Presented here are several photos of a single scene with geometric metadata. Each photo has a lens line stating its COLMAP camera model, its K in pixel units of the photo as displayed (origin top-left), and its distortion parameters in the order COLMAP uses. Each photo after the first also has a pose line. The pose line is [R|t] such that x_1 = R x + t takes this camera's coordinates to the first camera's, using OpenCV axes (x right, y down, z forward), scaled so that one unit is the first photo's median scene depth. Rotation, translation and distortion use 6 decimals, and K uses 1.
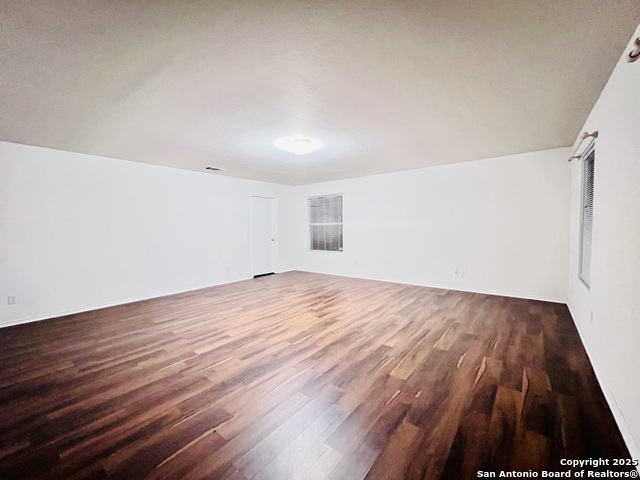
lens RADIAL K [[264.2, 0, 320.2], [0, 264.2, 241.4], [0, 0, 1]] dist [-0.017213, -0.000100]
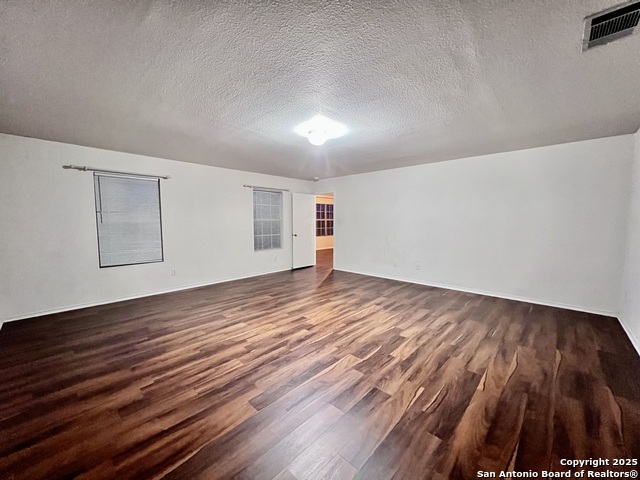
lens RADIAL K [[256.3, 0, 322.2], [0, 256.3, 239.6], [0, 0, 1]] dist [0.011558, -0.000264]
pose [[-0.996852, 0.007075, 0.078967, -0.153623], [0.017587, 0.990929, 0.133228, -0.127943], [-0.077308, 0.134197, -0.987934, 1.952561]]
